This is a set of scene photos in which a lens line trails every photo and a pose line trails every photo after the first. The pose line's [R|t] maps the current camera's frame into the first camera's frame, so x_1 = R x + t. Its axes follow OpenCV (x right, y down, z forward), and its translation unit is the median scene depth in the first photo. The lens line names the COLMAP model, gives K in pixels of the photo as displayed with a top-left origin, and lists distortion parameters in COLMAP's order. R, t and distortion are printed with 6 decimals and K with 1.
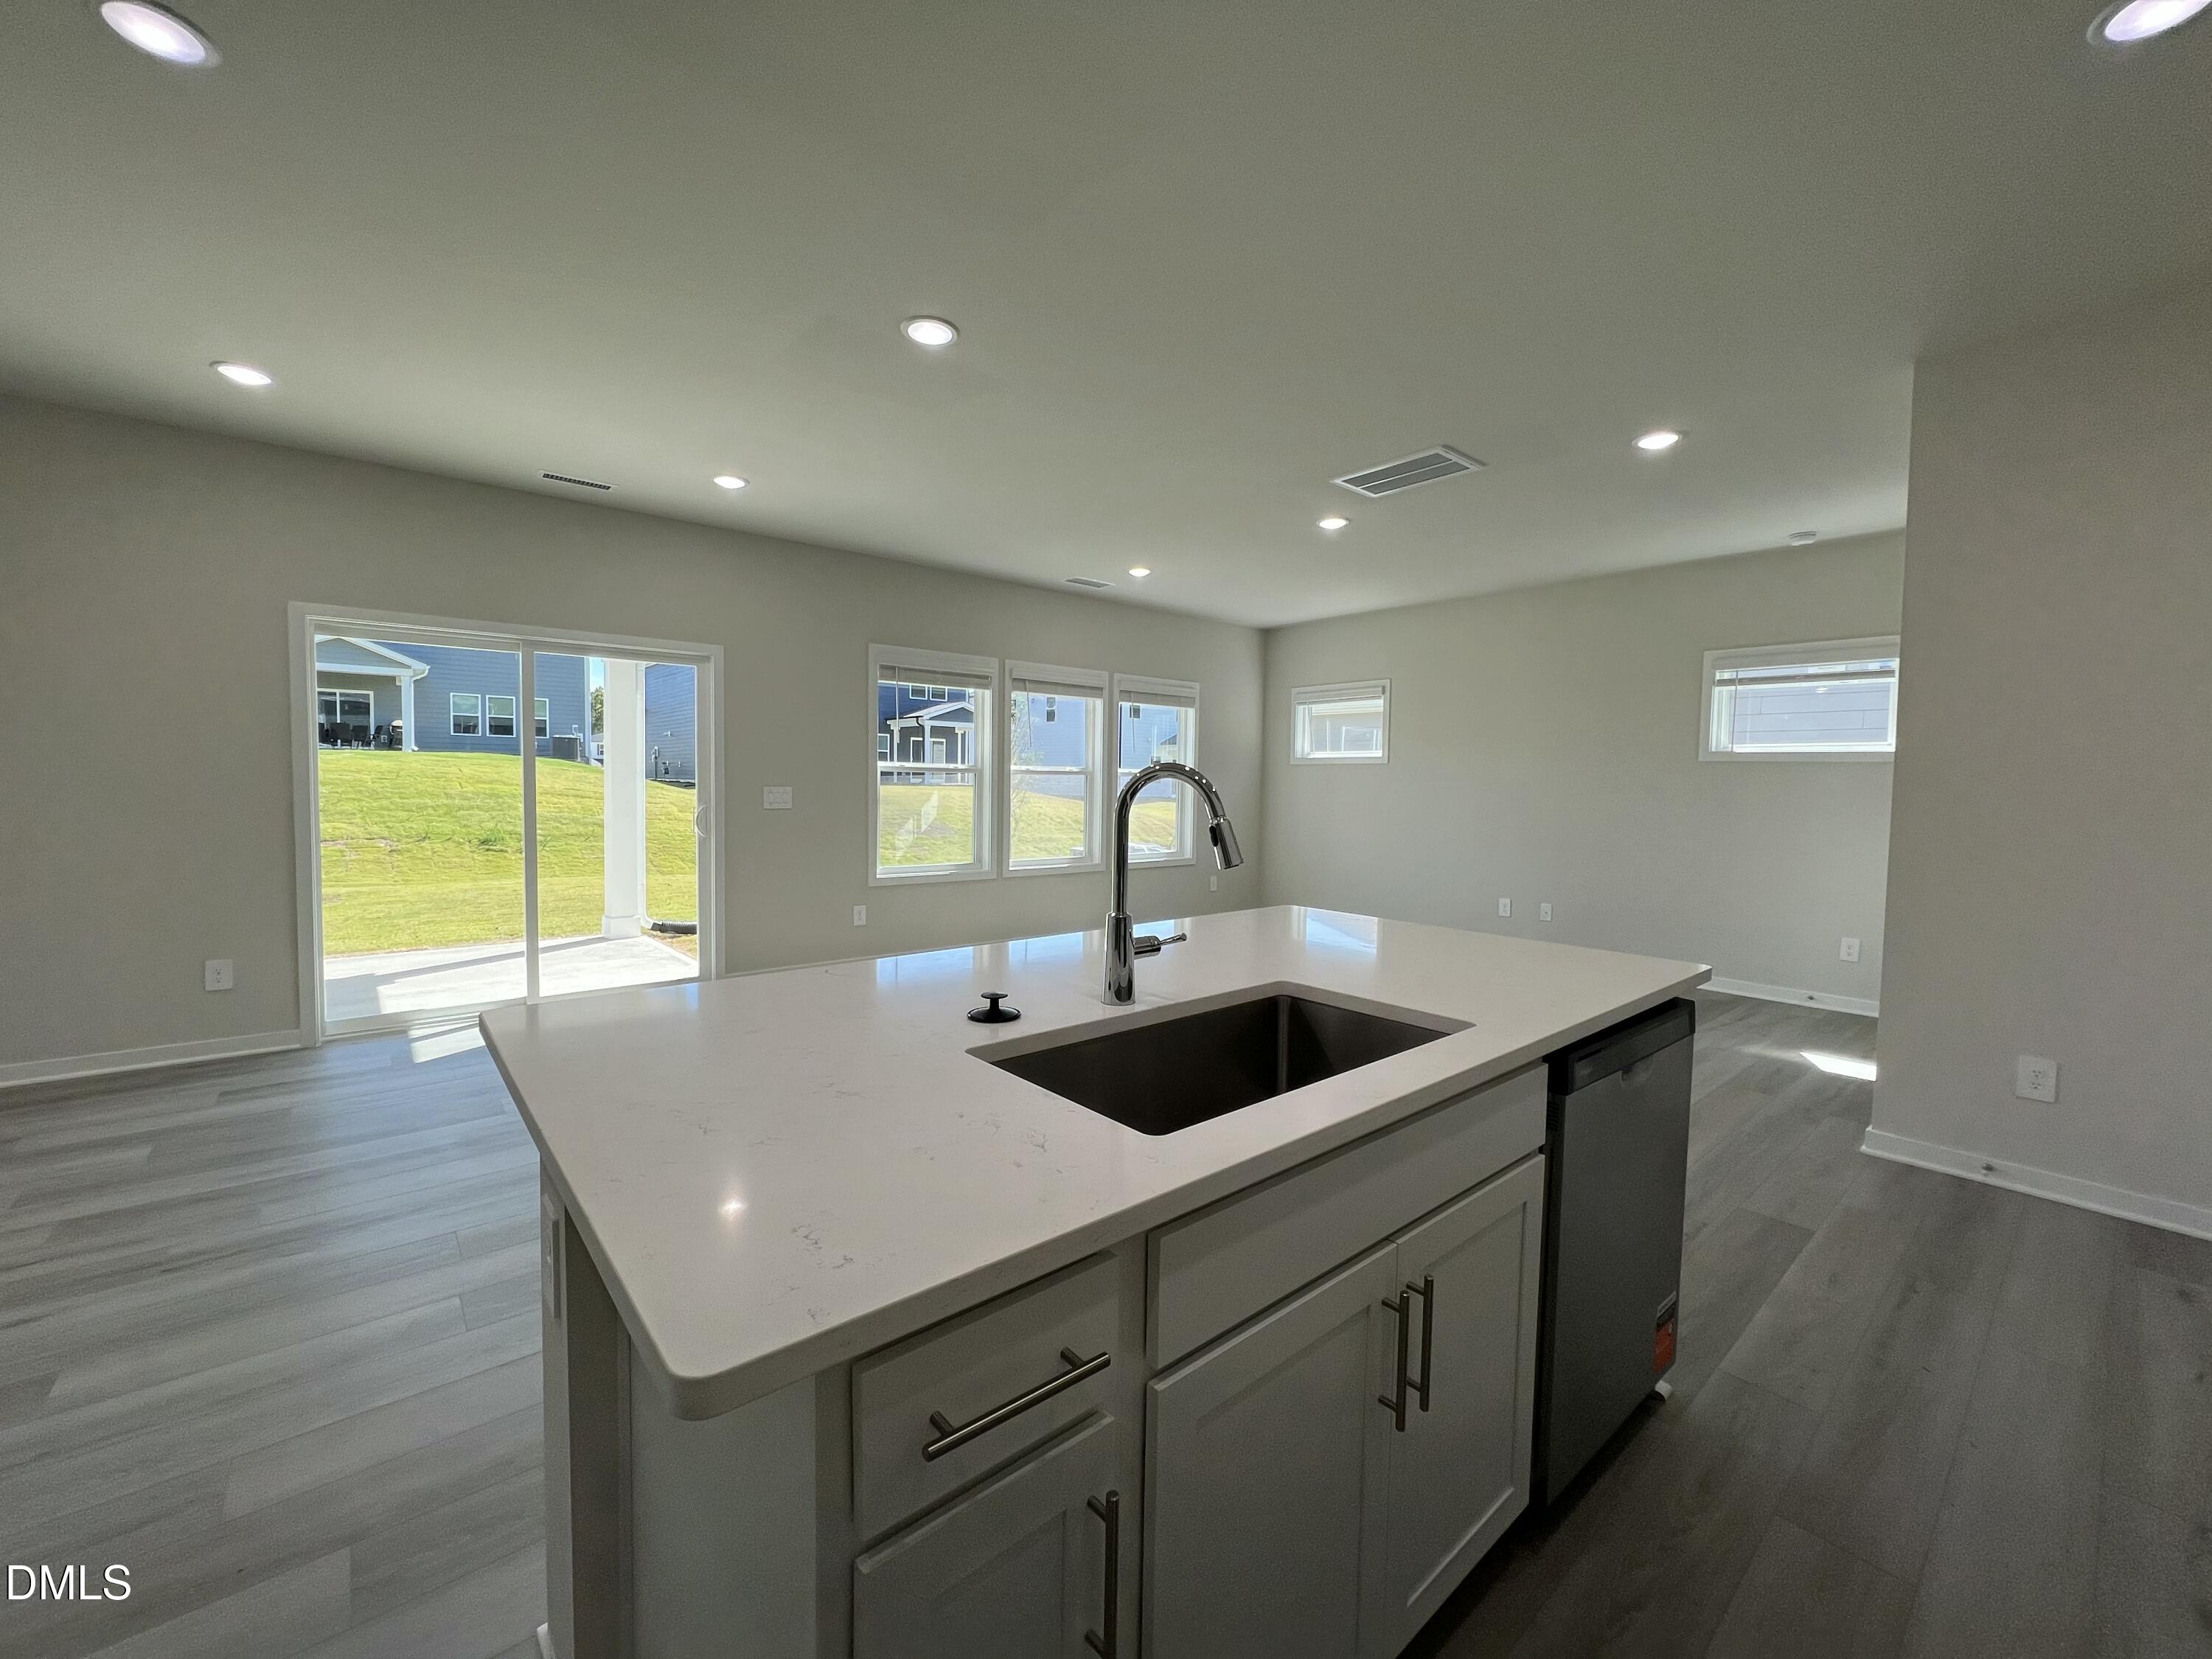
lens RADIAL K [[881.6, 0, 1111.0], [0, 881.6, 827.0], [0, 0, 1]] dist [-0.003033, -0.000182]
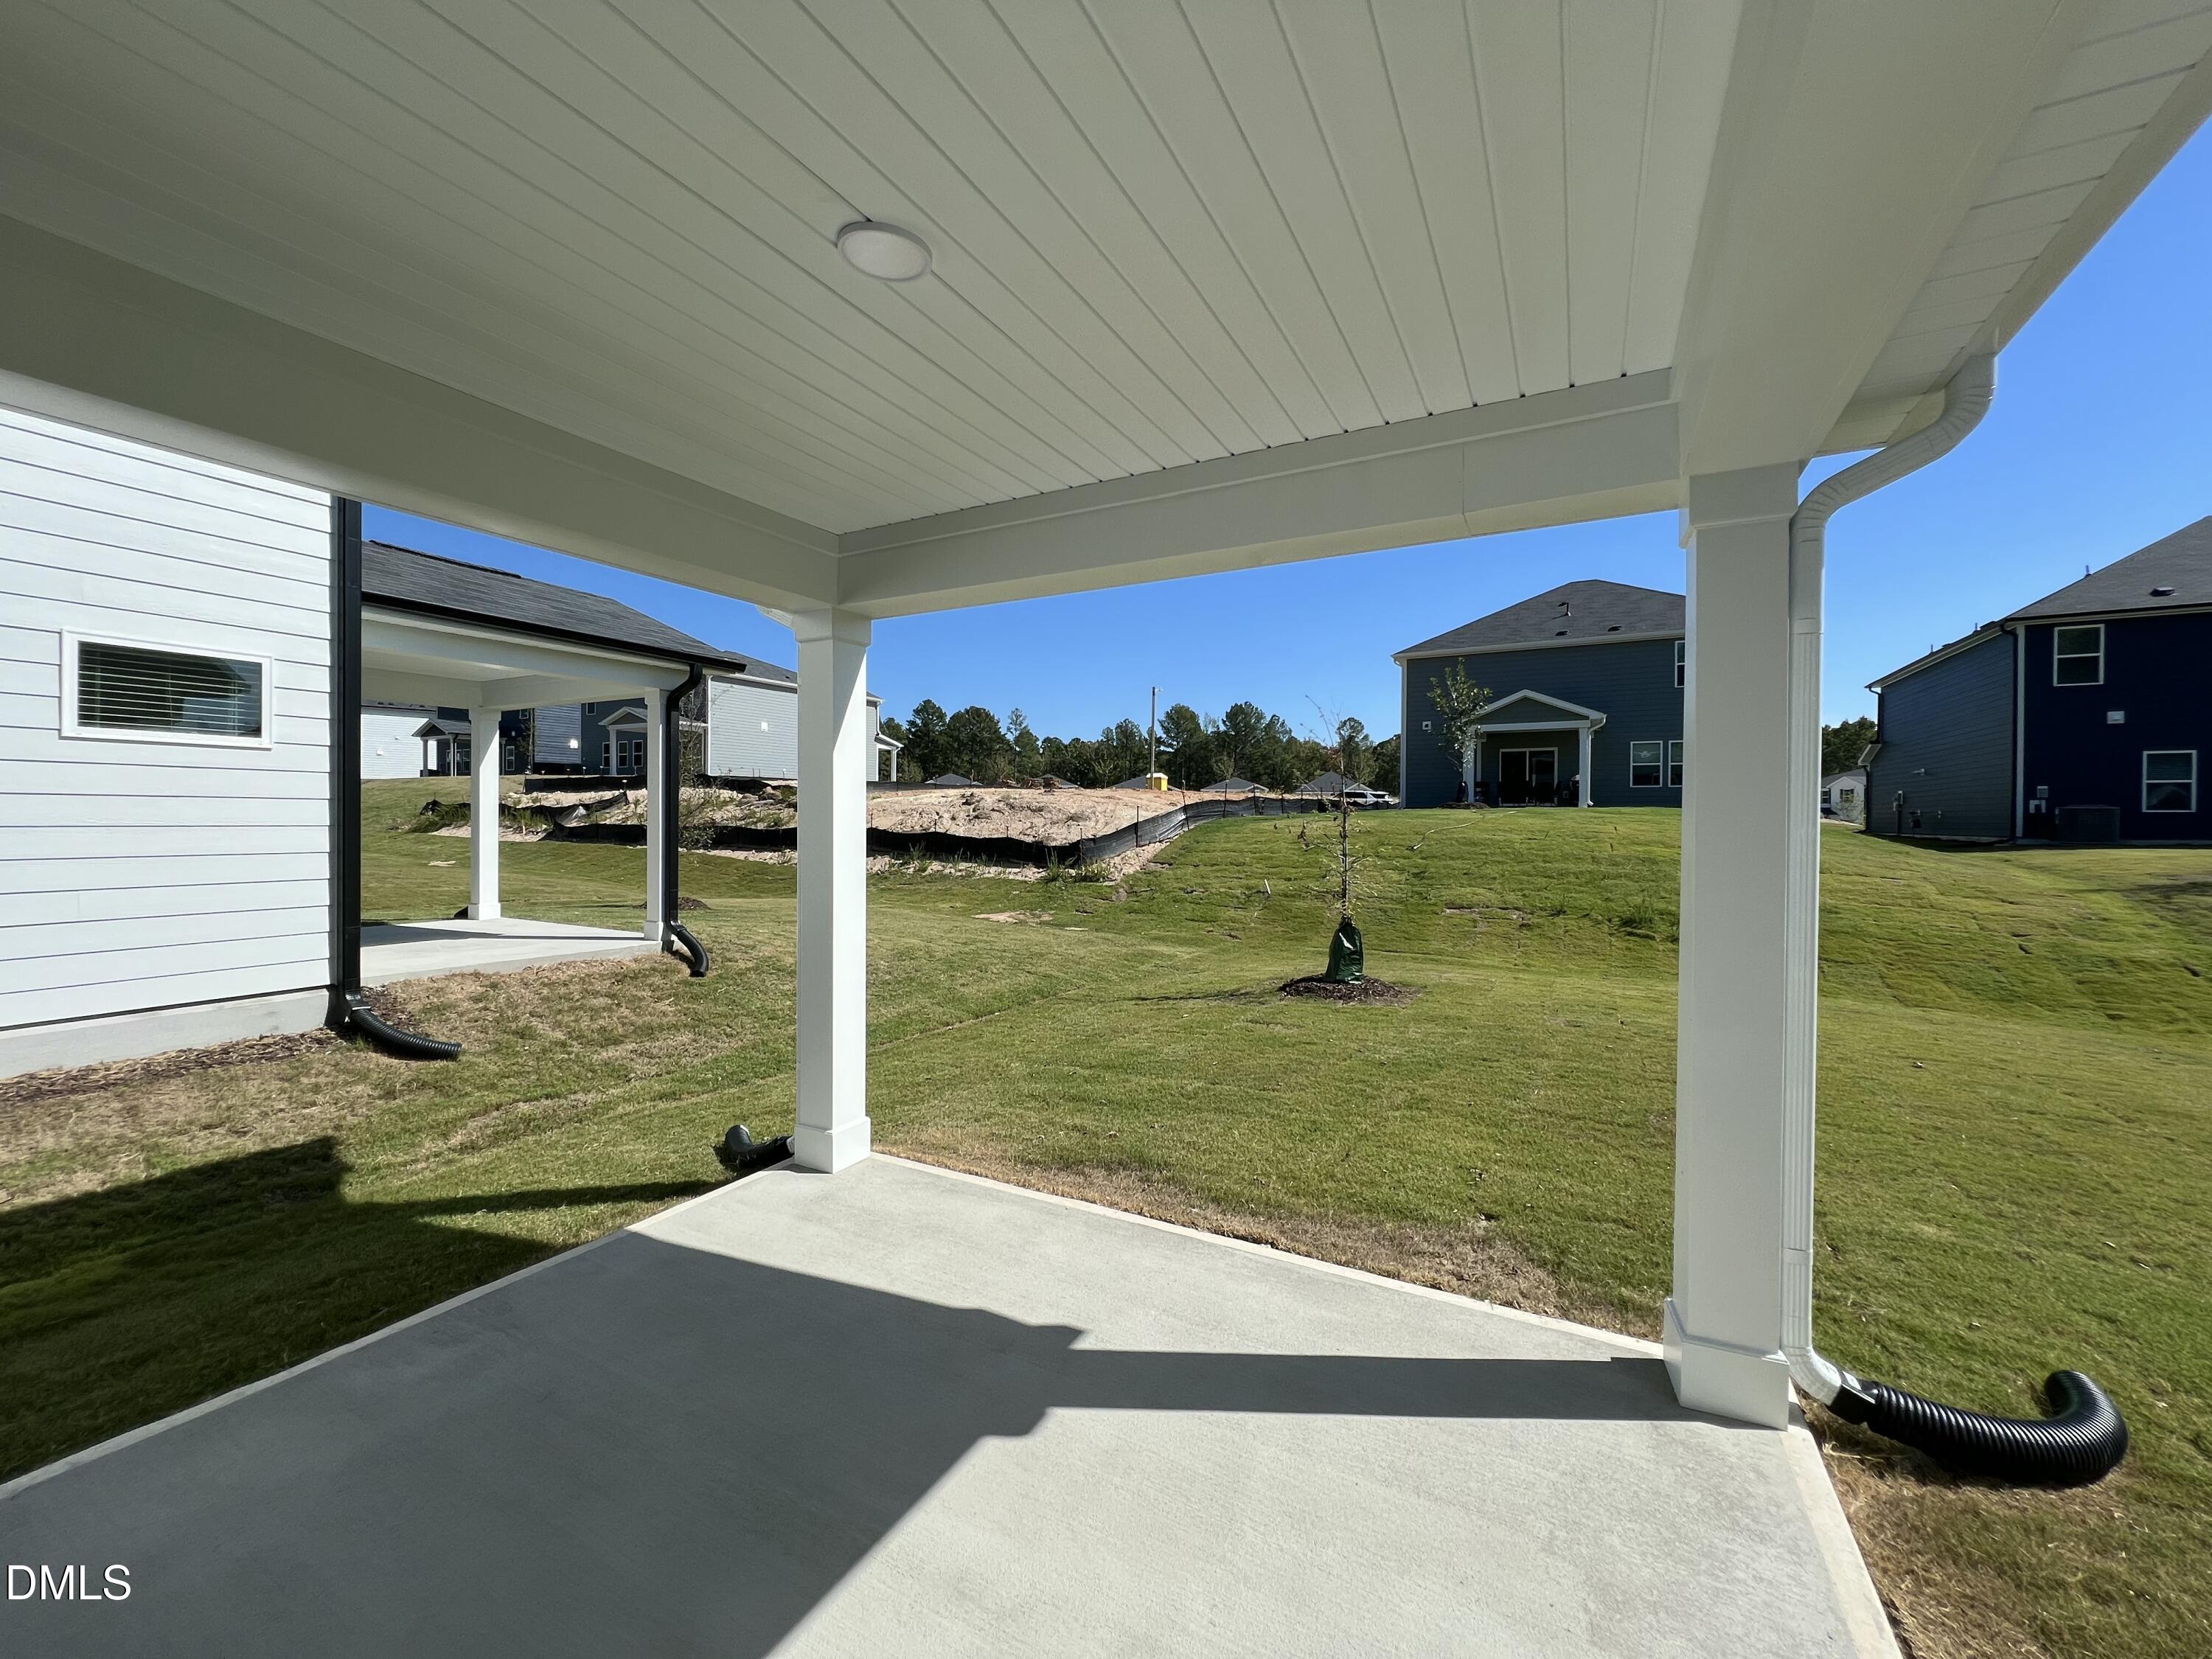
lens RADIAL K [[881.6, 0, 1111.0], [0, 881.6, 827.0], [0, 0, 1]] dist [-0.003033, -0.000182]
pose [[0.354182, -0.006333, -0.935155, -0.146624], [-0.049852, 0.998427, -0.025643, -0.023359], [0.933847, 0.055701, 0.353309, 0.292476]]
